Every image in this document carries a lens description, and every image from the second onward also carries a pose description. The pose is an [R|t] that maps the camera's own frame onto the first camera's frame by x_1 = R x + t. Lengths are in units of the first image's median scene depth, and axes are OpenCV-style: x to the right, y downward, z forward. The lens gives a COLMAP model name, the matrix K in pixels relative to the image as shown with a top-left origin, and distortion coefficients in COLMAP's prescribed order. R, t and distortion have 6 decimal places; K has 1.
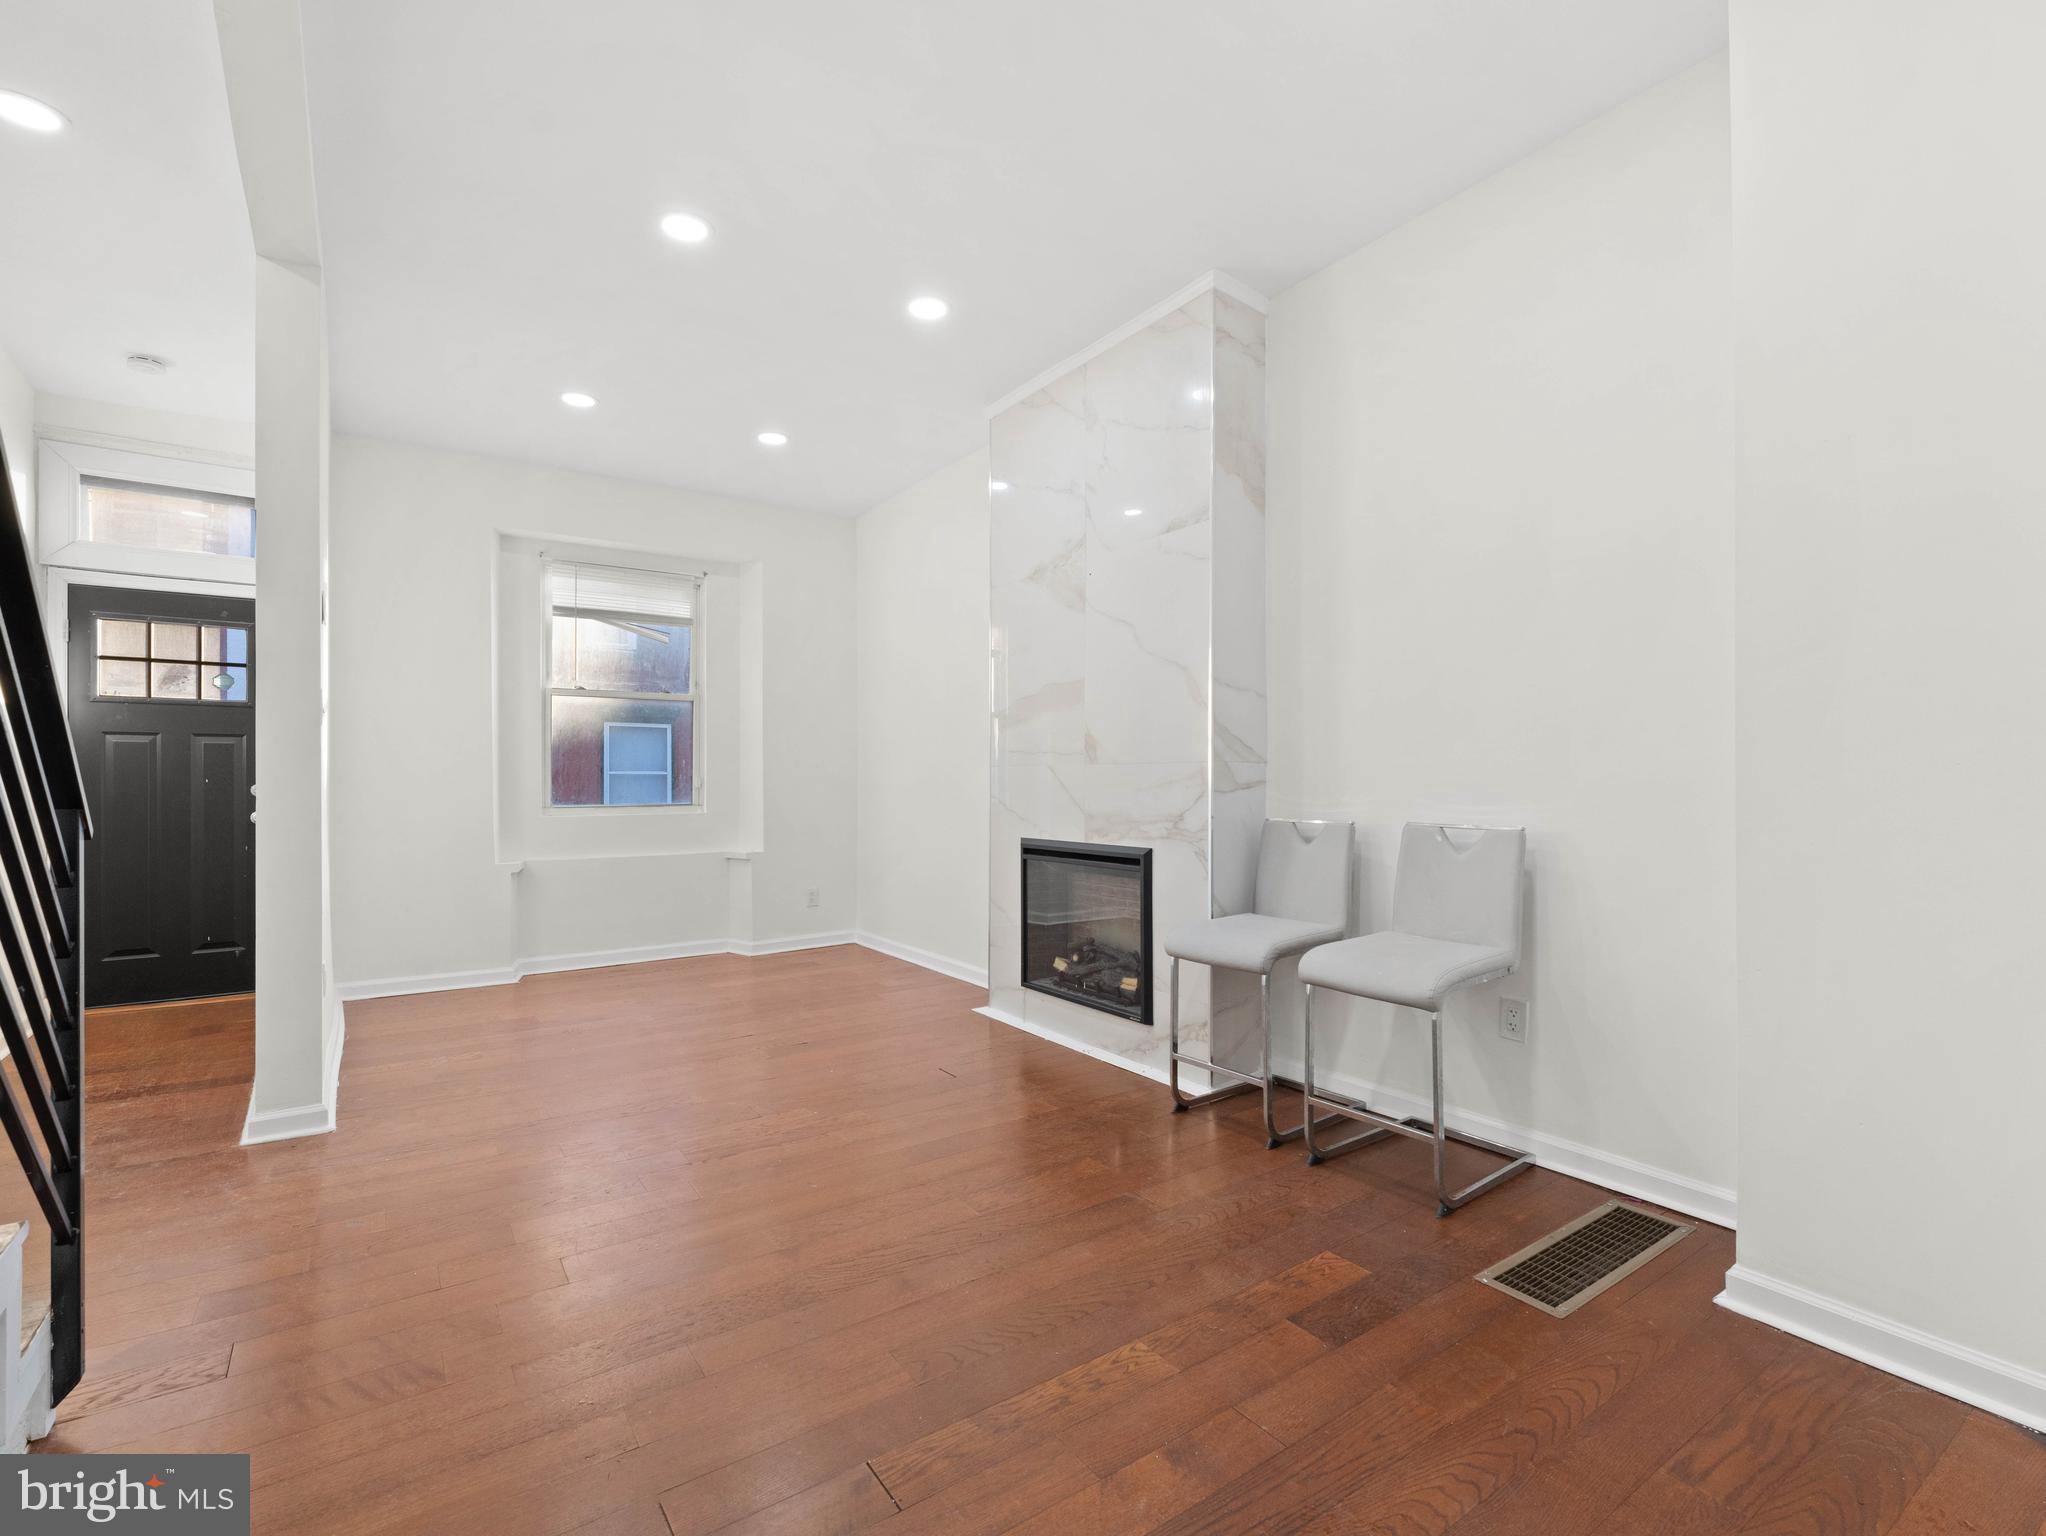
lens RADIAL K [[936.0, 0, 945.0], [0, 936.0, 769.4], [0, 0, 1]] dist [0.001107, 0.000021]
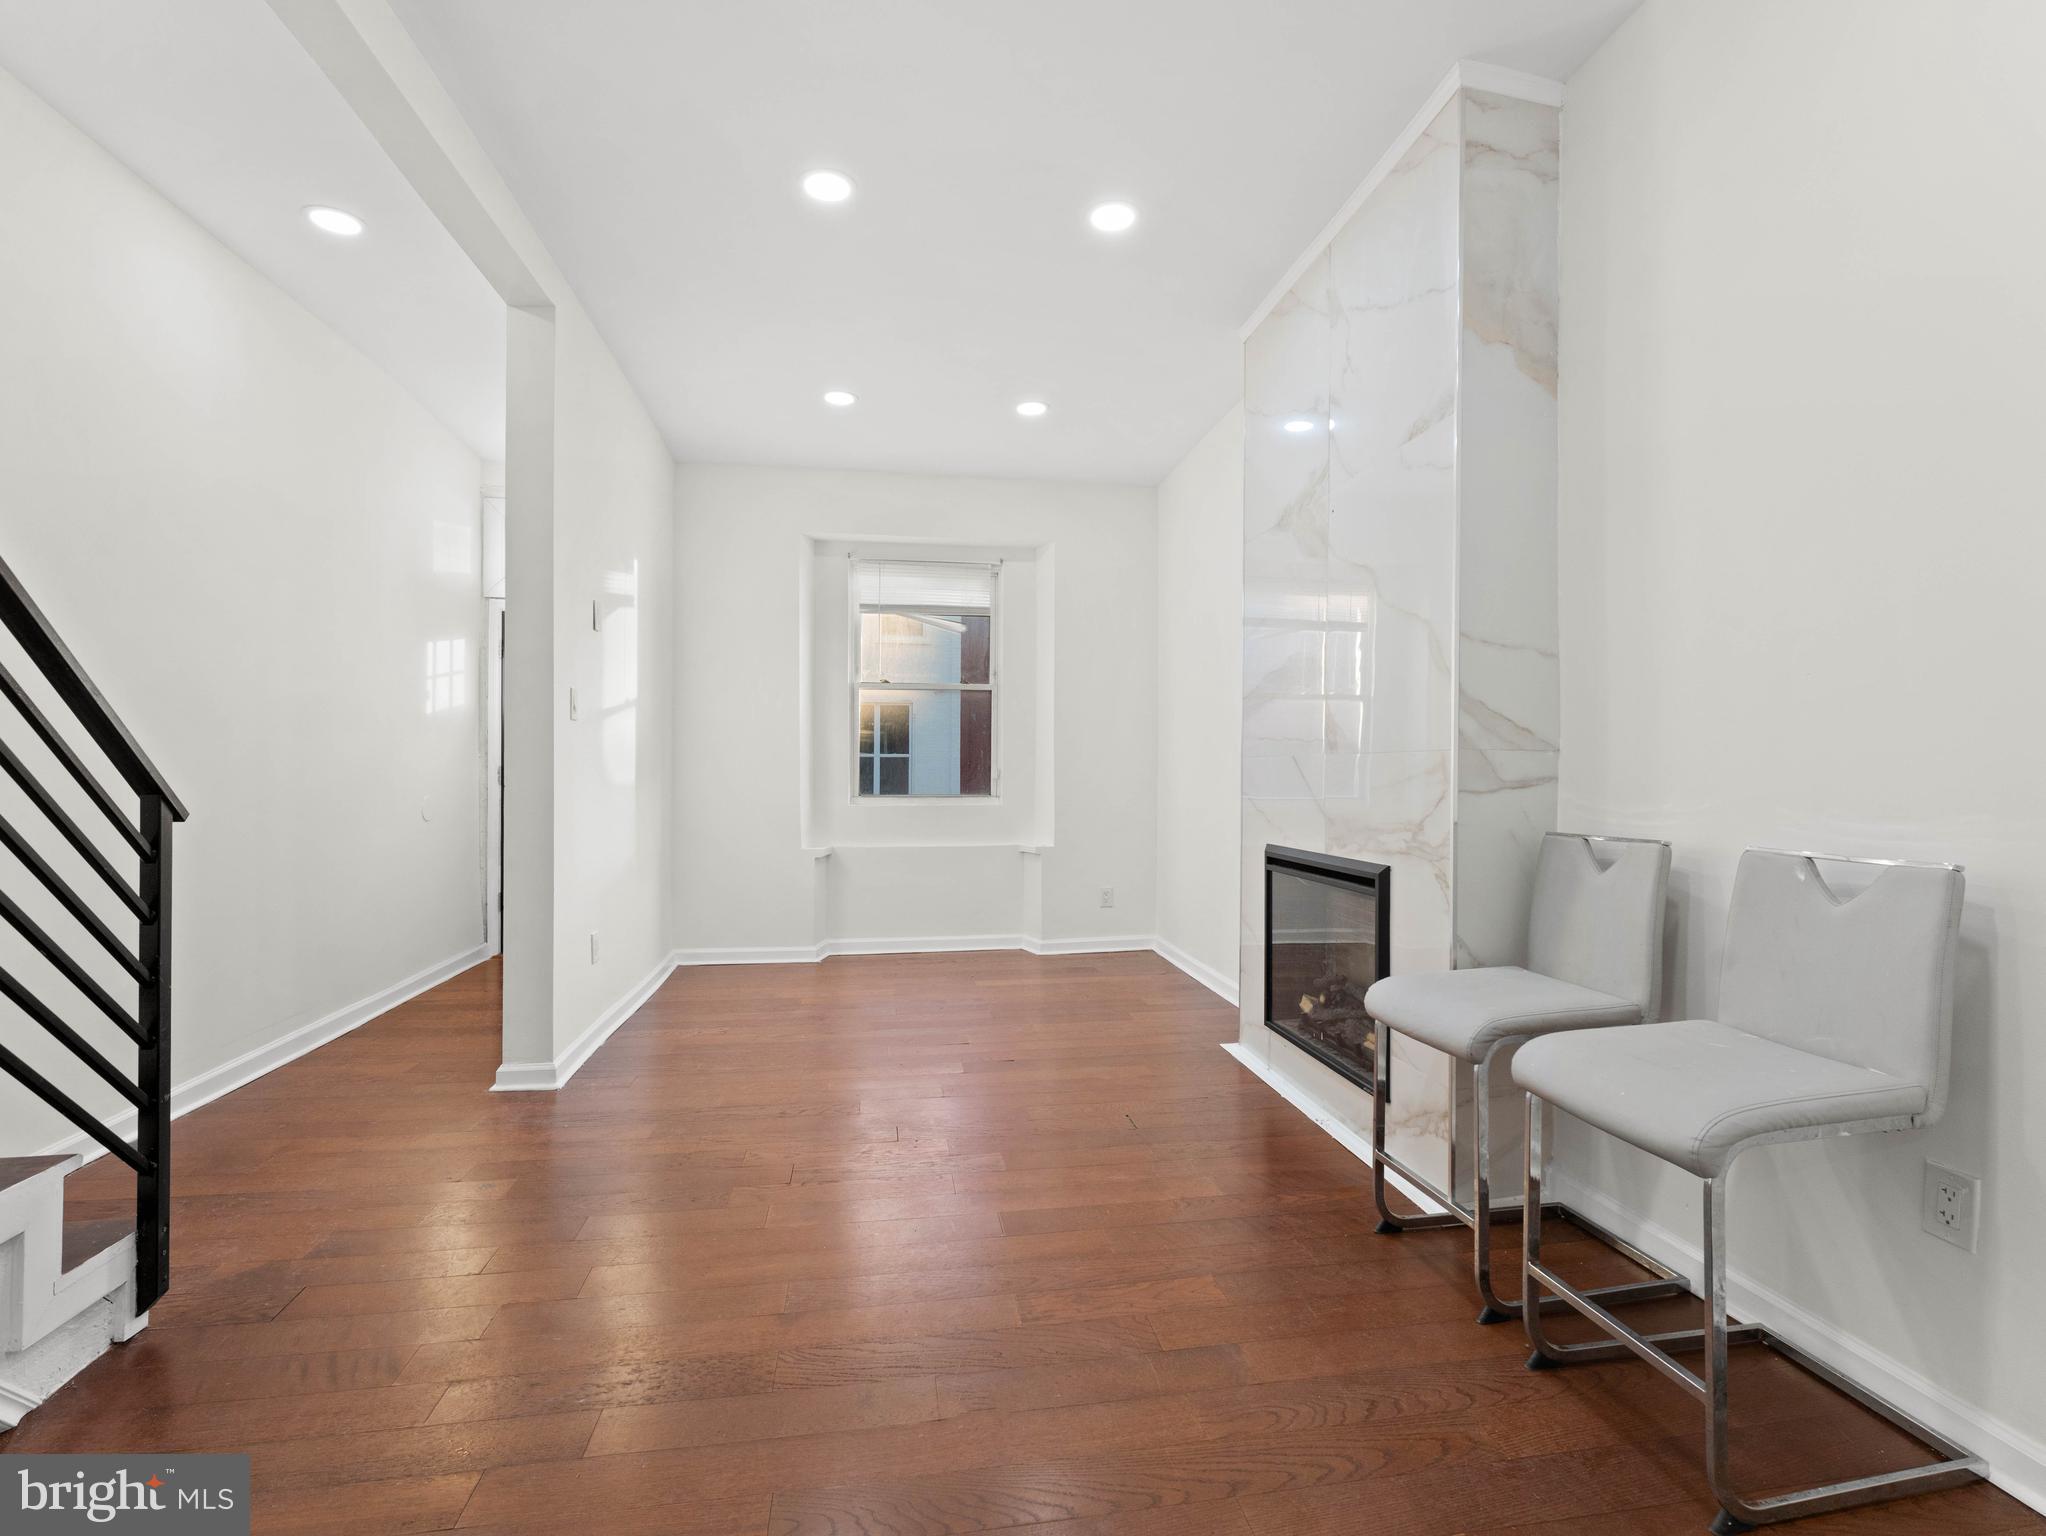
lens RADIAL K [[921.8, 0, 1019.0], [0, 921.8, 760.9], [0, 0, 1]] dist [0.002488, -0.000214]
pose [[0.913310, 0.000771, -0.407263, 0.251638], [-0.000626, 1.000000, 0.000489, -0.000030], [0.407264, -0.000191, 0.913311, 0.206862]]
